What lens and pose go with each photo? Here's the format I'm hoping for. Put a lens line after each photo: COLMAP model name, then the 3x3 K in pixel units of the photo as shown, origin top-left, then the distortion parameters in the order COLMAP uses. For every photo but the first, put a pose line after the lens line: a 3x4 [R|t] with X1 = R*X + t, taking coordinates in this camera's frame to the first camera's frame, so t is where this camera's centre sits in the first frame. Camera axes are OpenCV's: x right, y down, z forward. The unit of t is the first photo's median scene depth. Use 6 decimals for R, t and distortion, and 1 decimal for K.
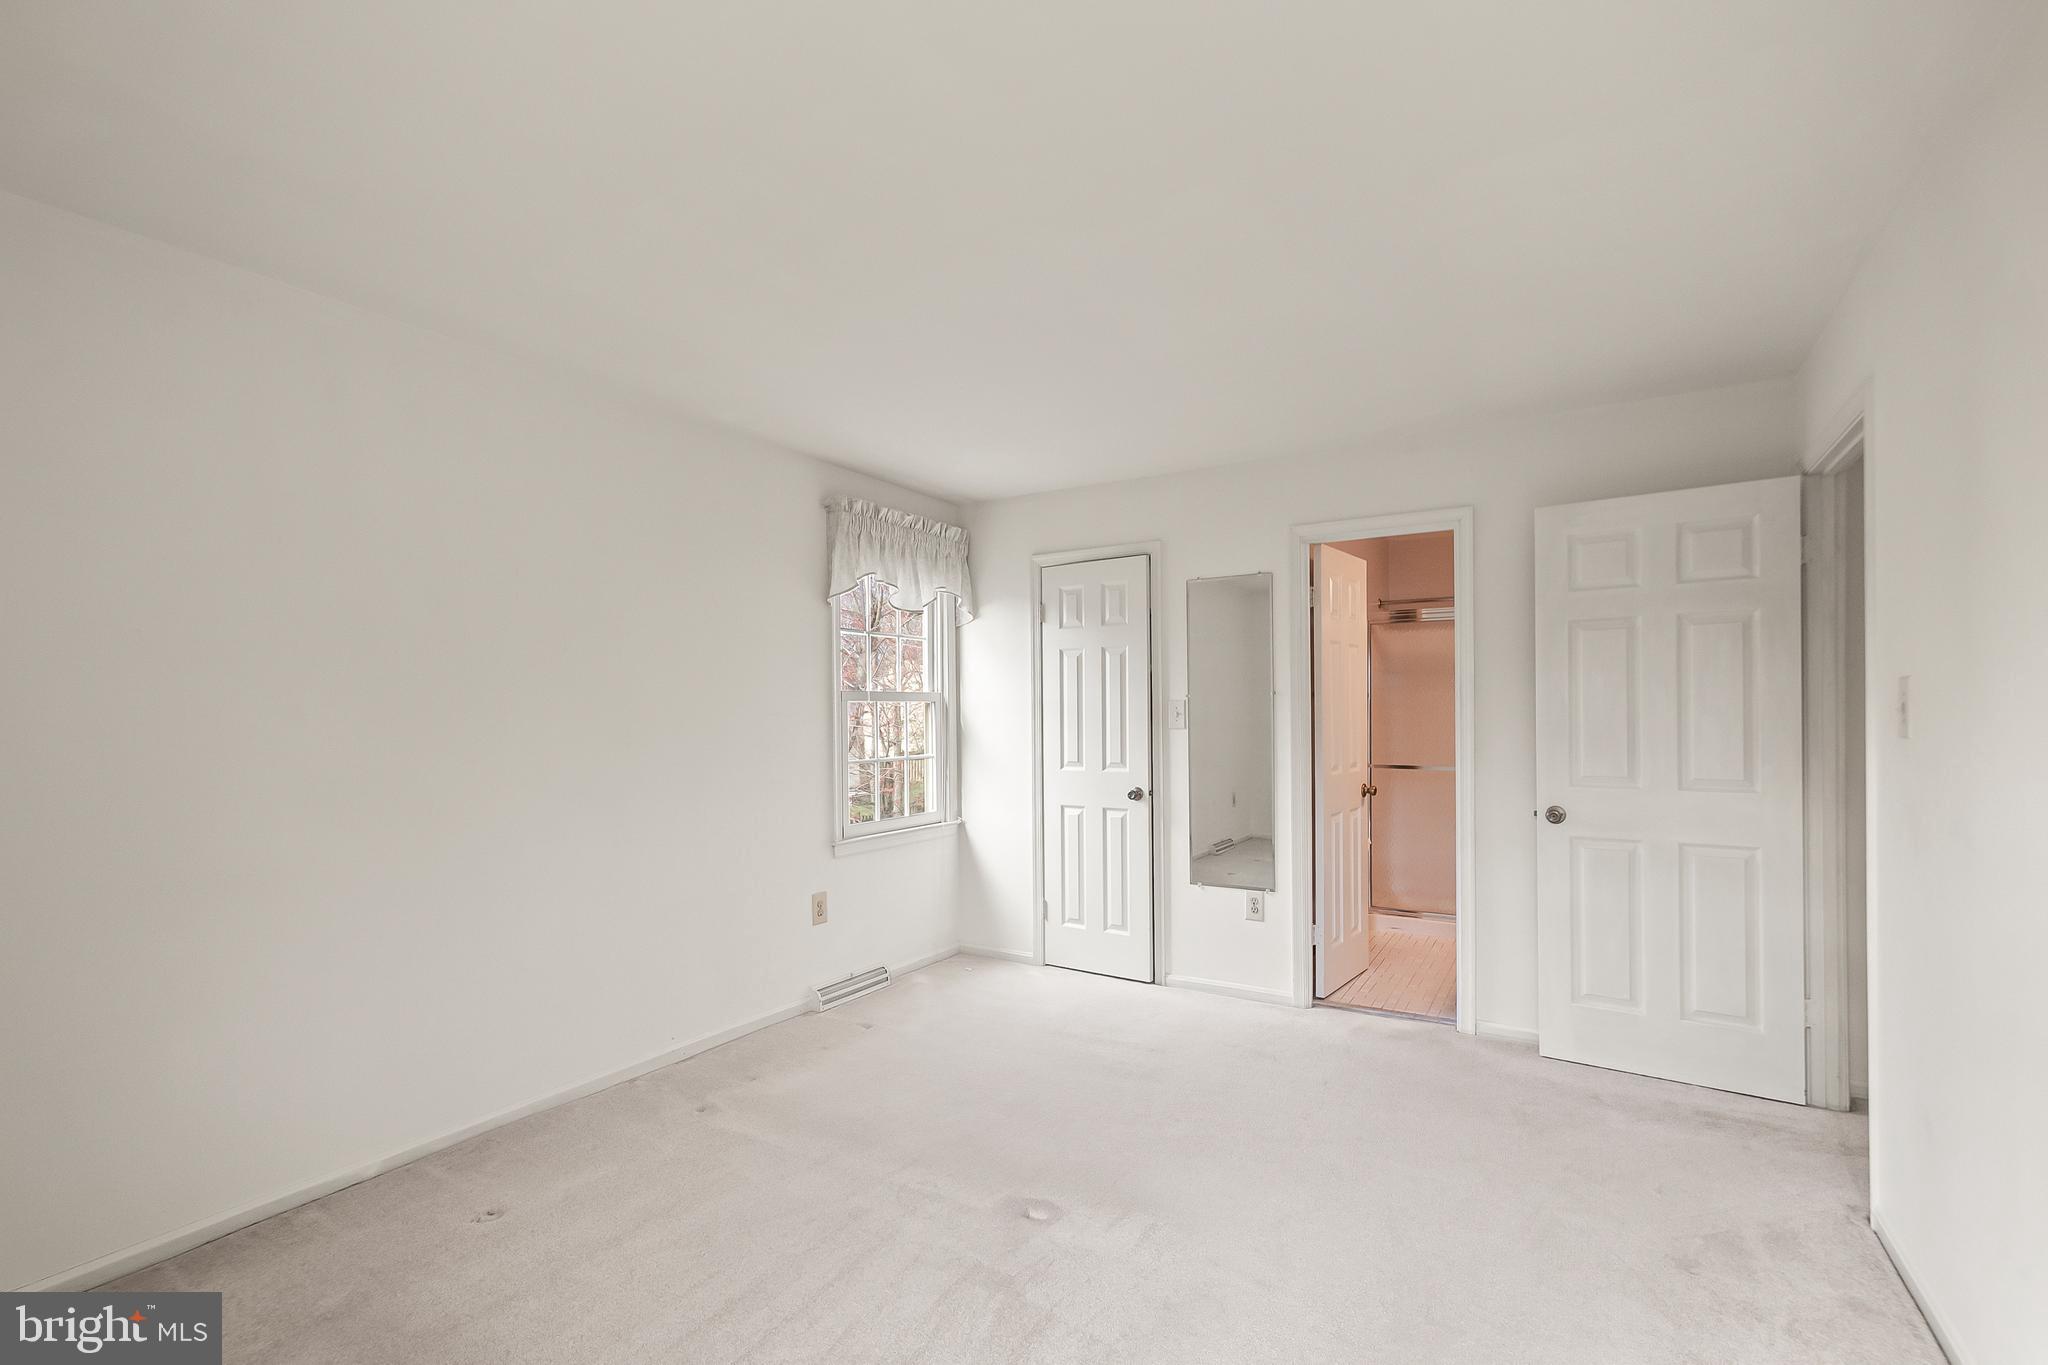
lens RADIAL K [[903.3, 0, 1062.4], [0, 903.3, 724.4], [0, 0, 1]] dist [0.008060, -0.001763]
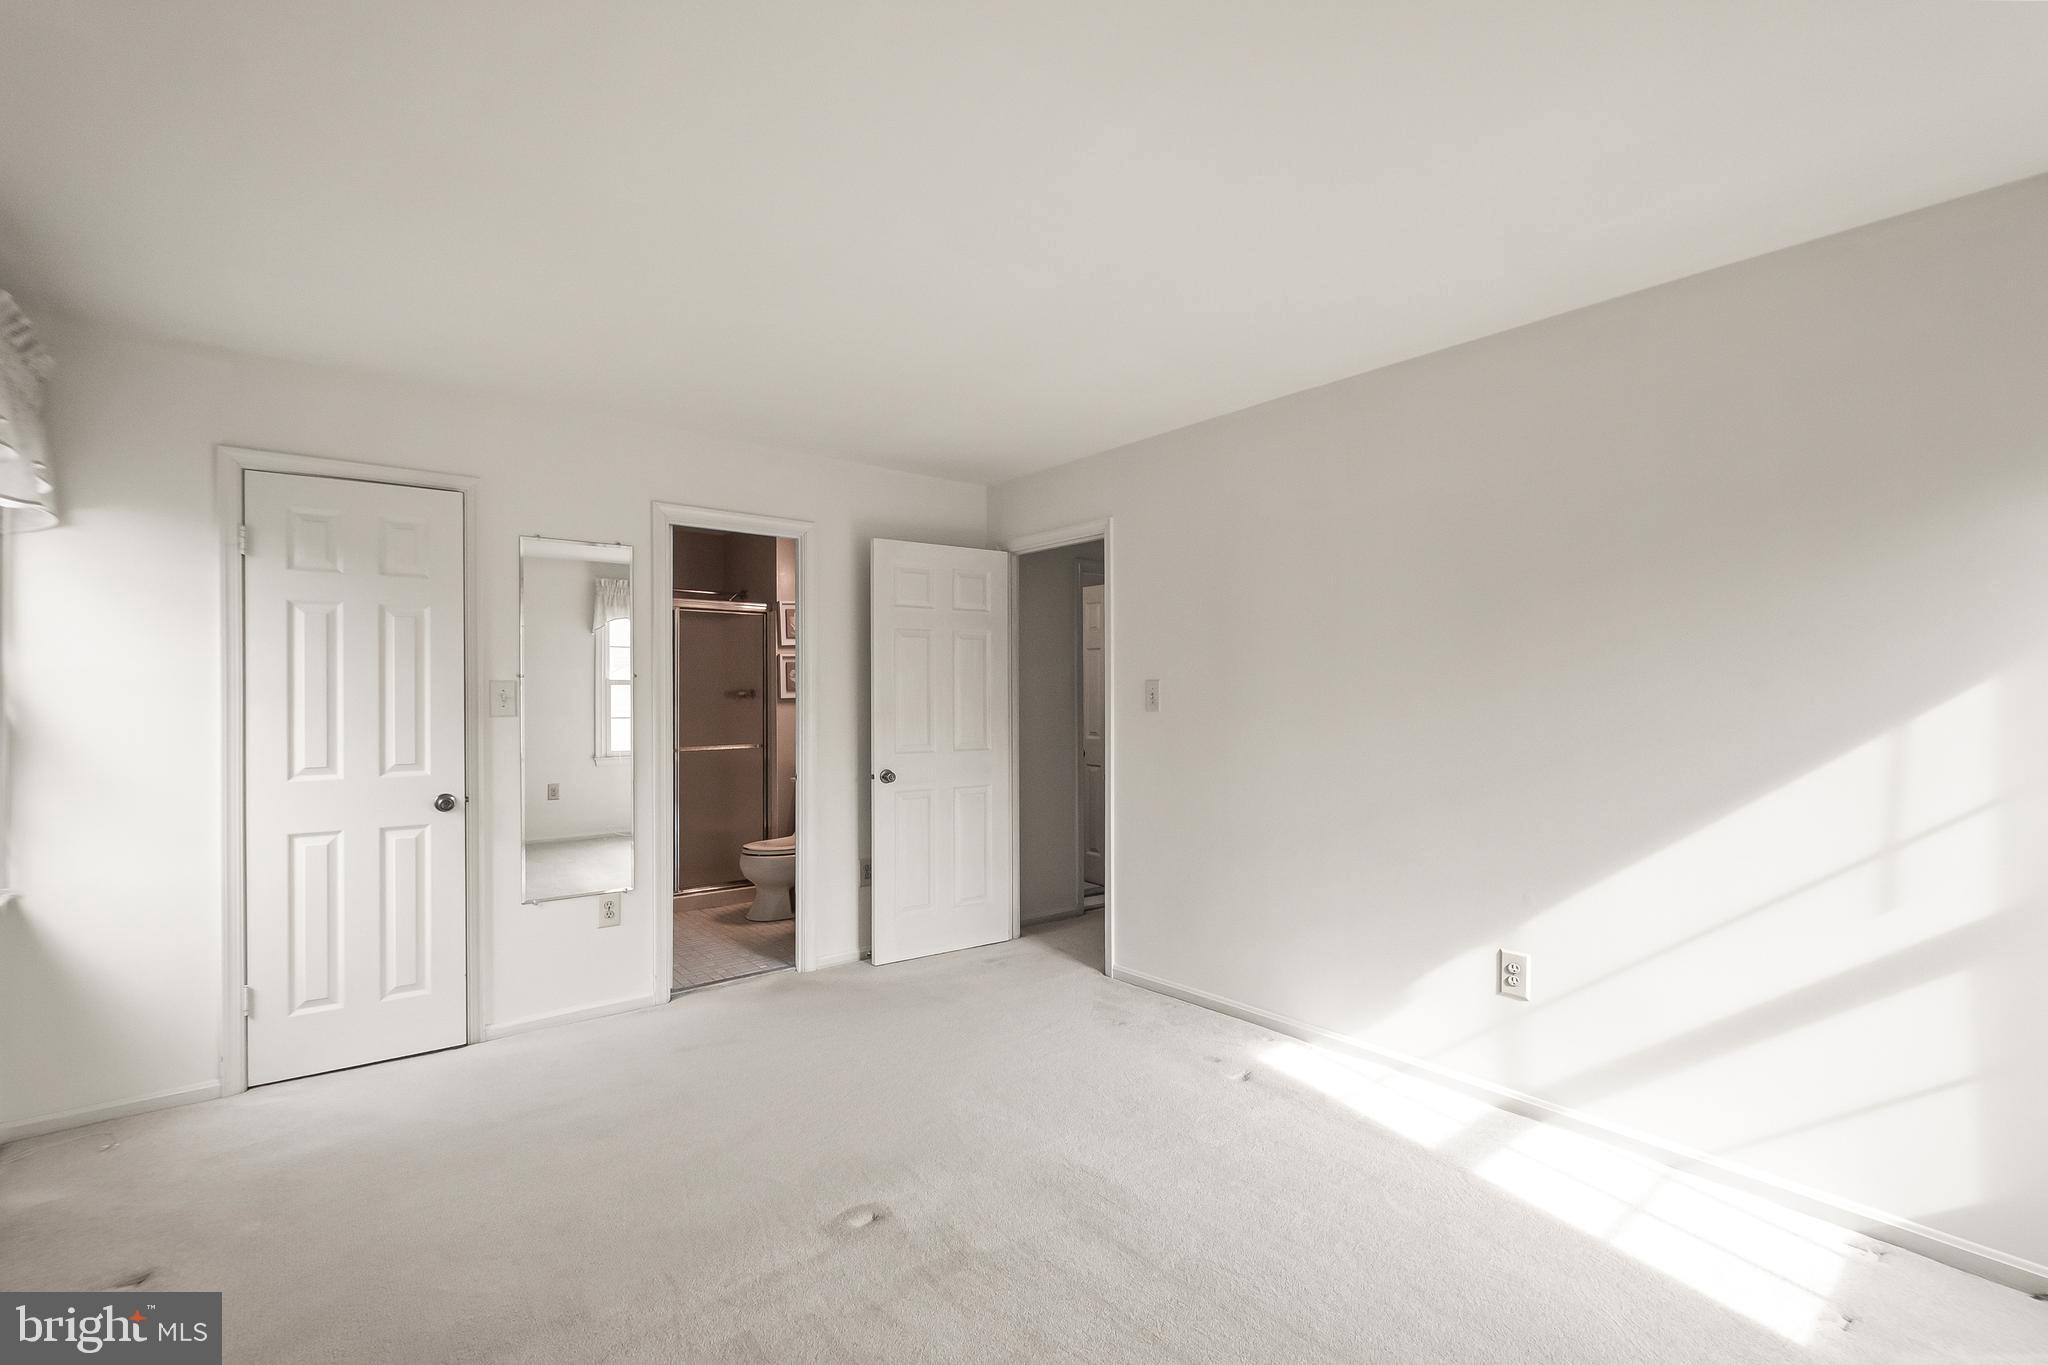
lens RADIAL K [[903.3, 0, 1065.9], [0, 903.3, 692.0], [0, 0, 1]] dist [0.008060, -0.001763]
pose [[0.328541, 0.006649, 0.944466, -0.462703], [0.006505, 0.999936, -0.009302, -0.005894], [-0.944467, 0.009200, 0.328477, 0.251081]]
